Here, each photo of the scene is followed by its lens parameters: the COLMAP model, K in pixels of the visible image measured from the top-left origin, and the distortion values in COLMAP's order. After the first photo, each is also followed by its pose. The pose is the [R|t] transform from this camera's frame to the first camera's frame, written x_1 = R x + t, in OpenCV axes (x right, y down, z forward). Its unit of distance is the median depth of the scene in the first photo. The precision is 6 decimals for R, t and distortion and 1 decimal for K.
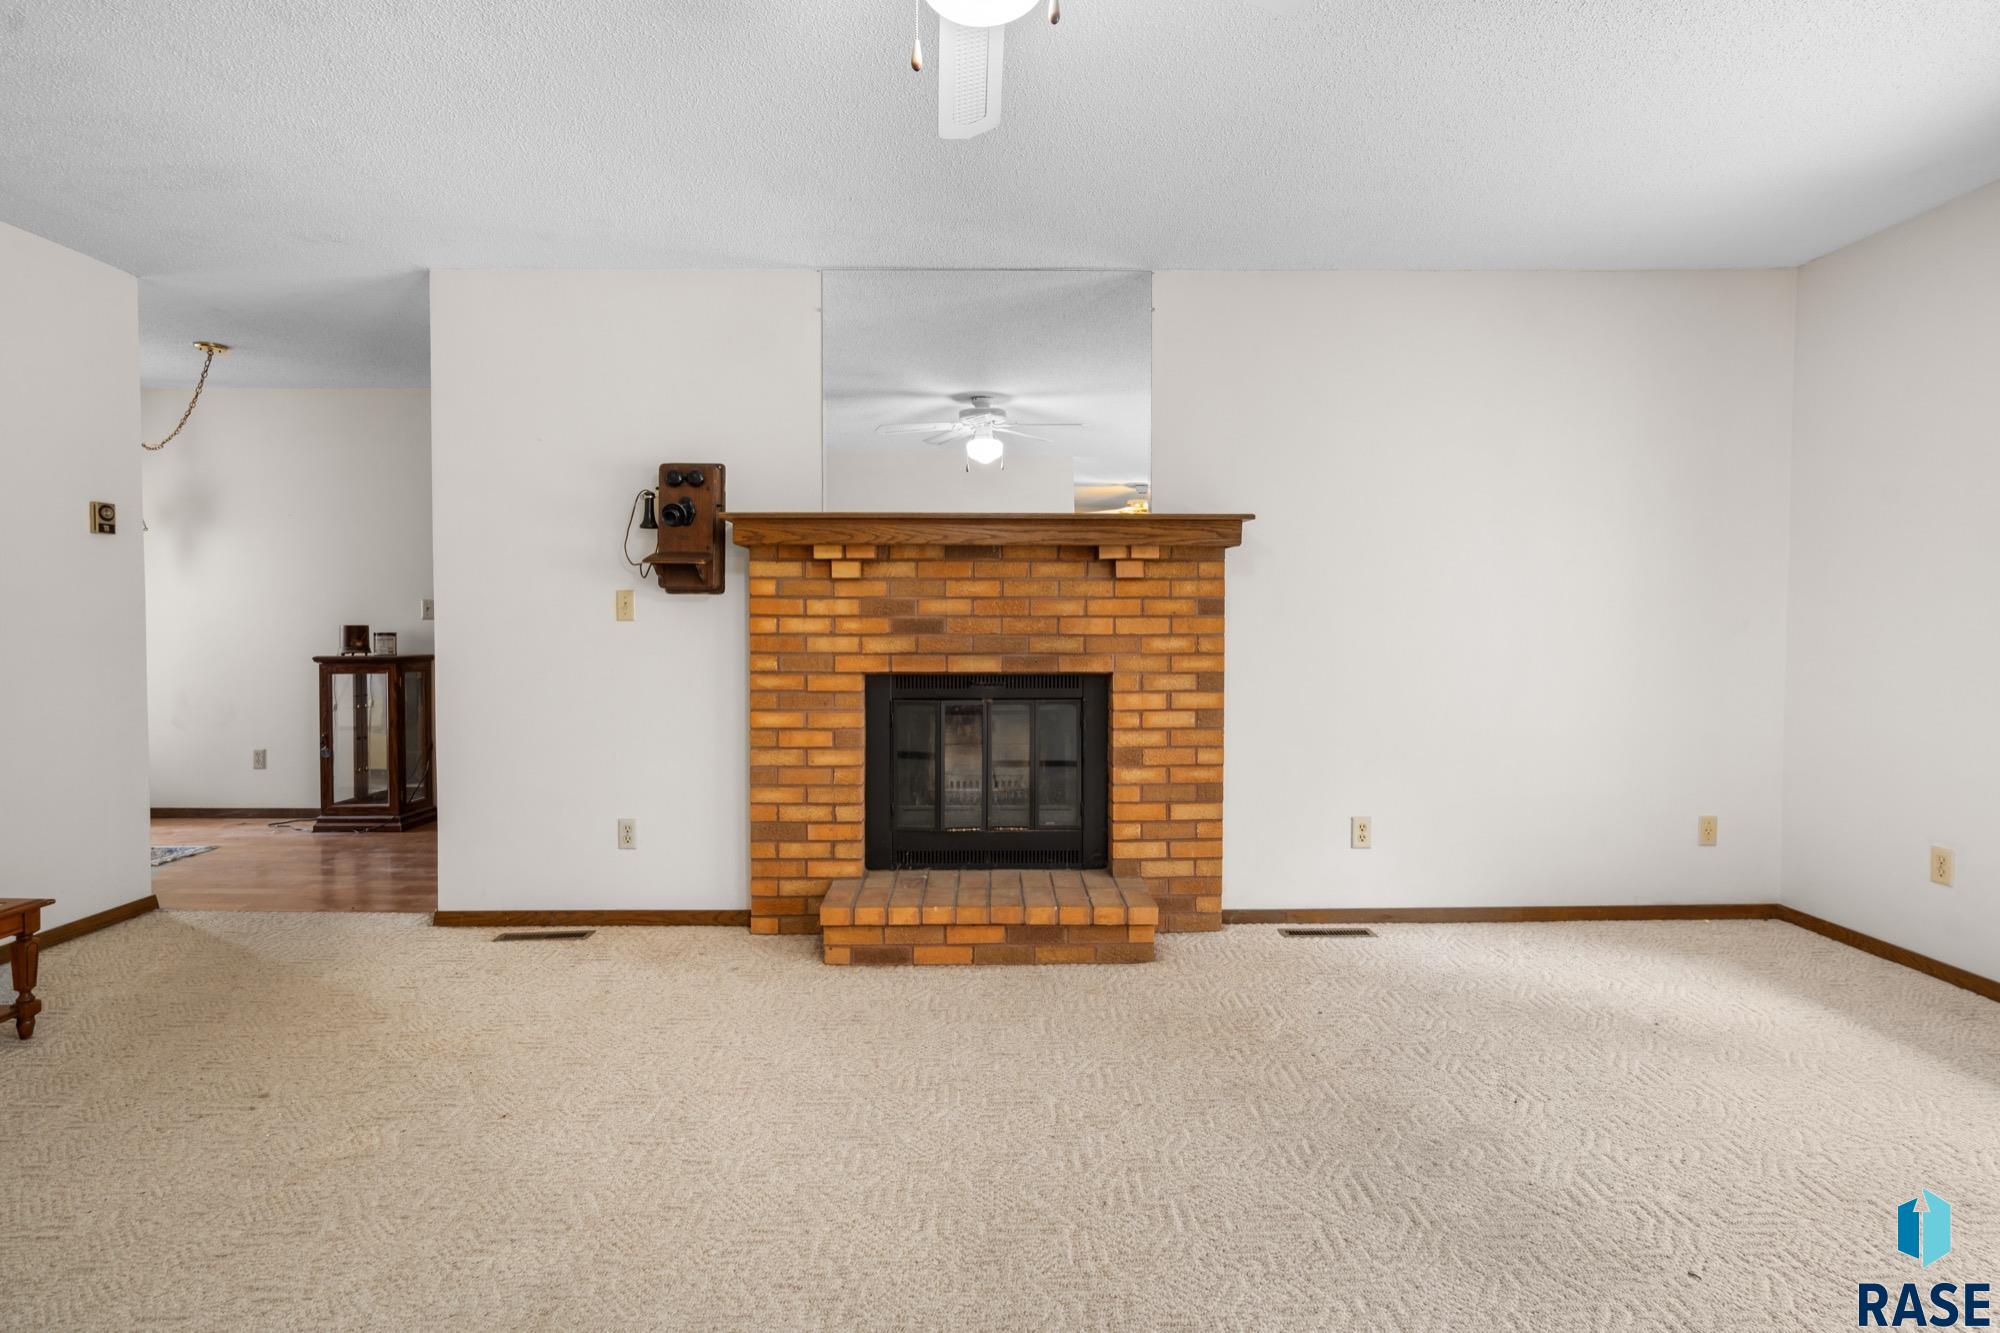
lens RADIAL K [[932.0, 0, 996.4], [0, 932.0, 640.6], [0, 0, 1]] dist [-0.001866, 0.000142]
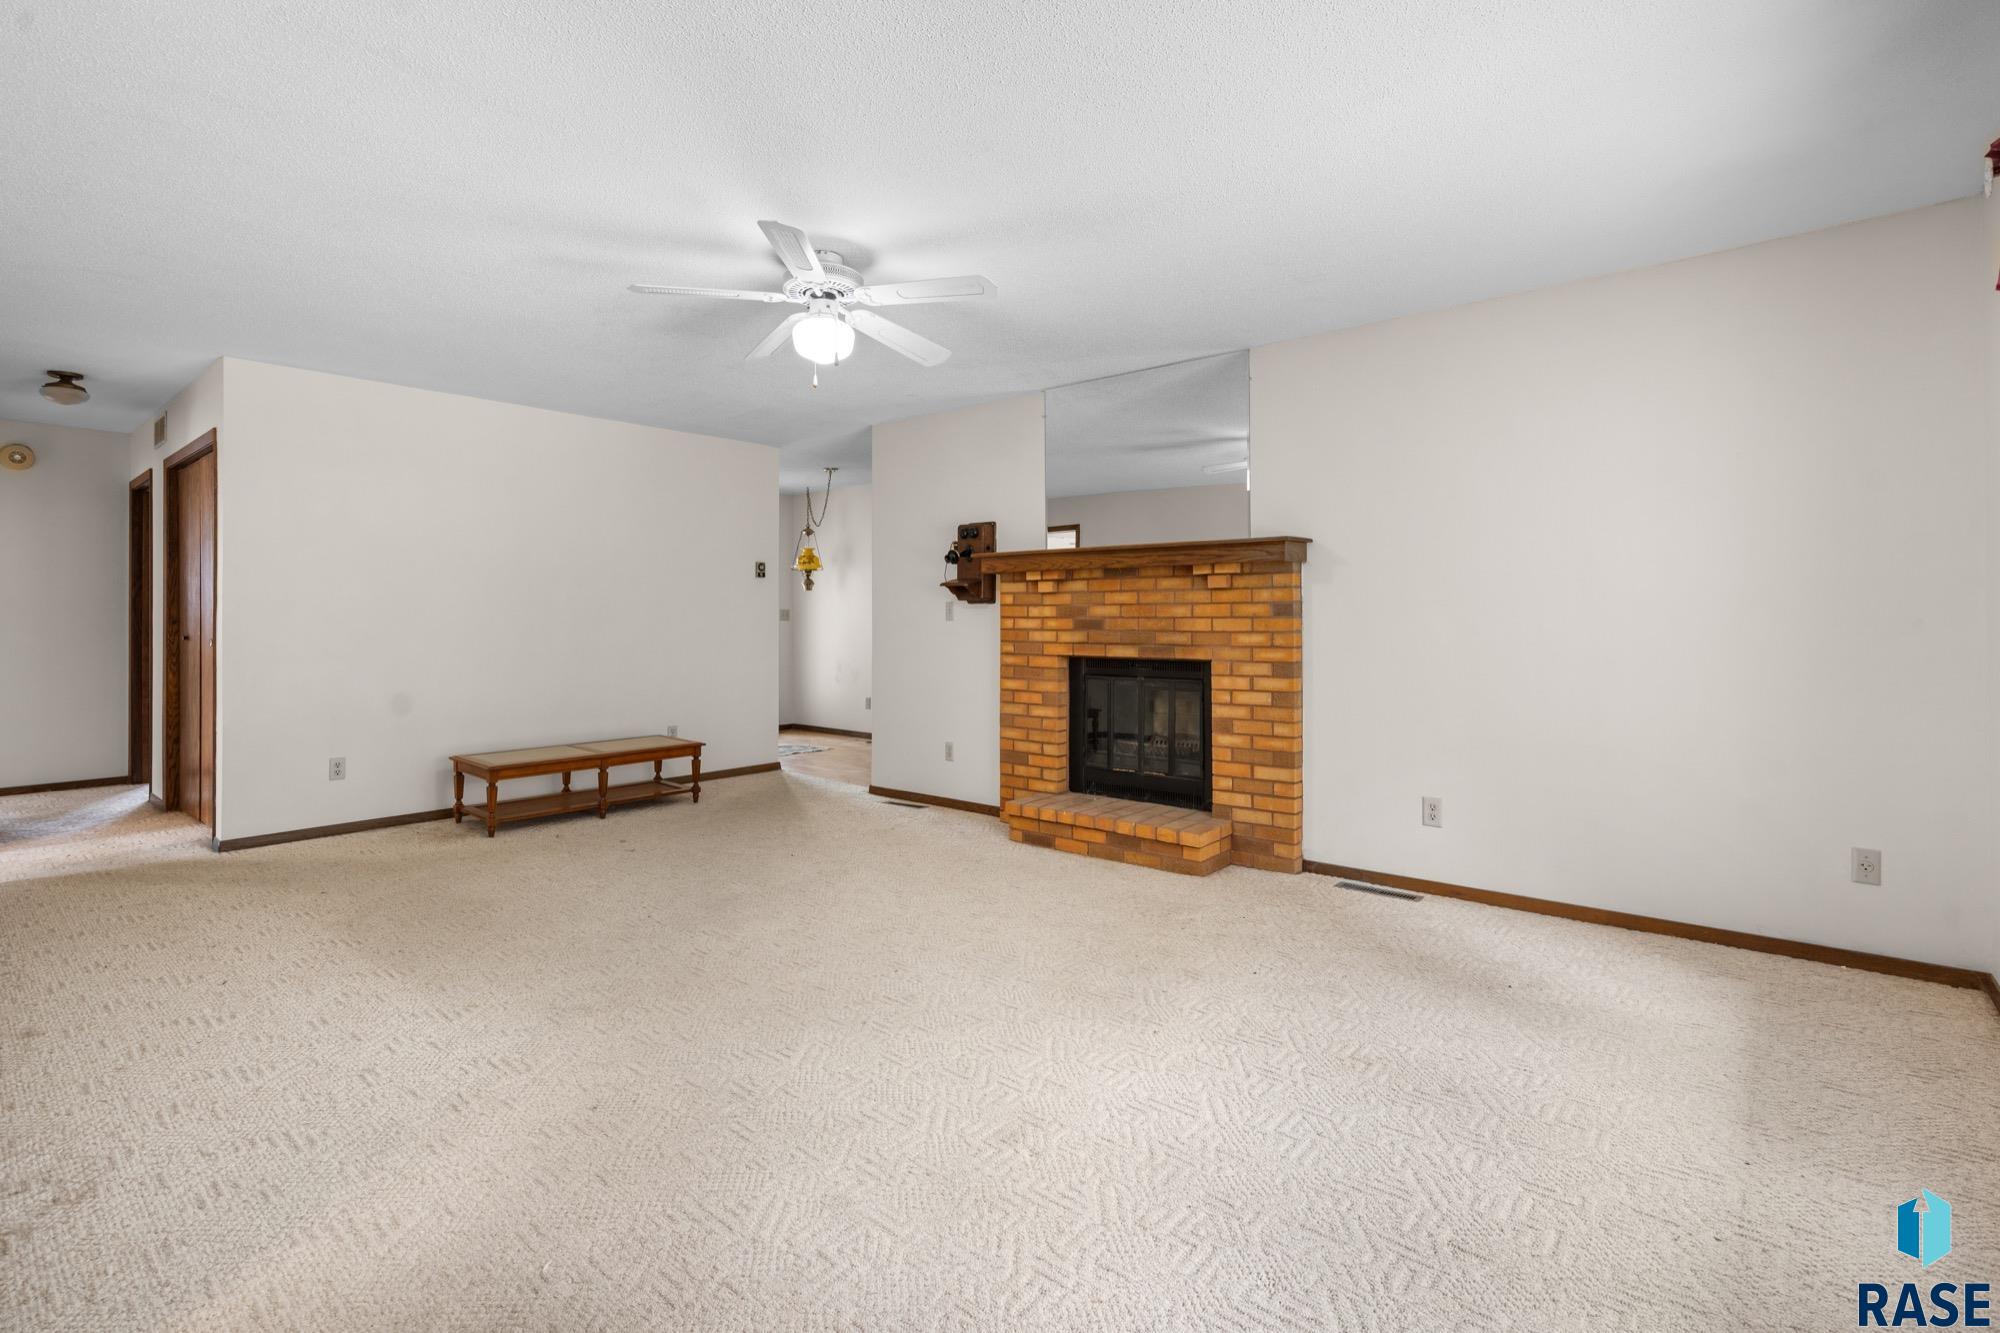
lens RADIAL K [[941.0, 0, 985.3], [0, 941.0, 605.9], [0, 0, 1]] dist [0.001062, 0.000302]
pose [[0.748038, -0.010046, -0.663580, 0.768565], [-0.015519, 0.999347, -0.032623, 0.006169], [0.663475, 0.034702, 0.747394, -0.205445]]
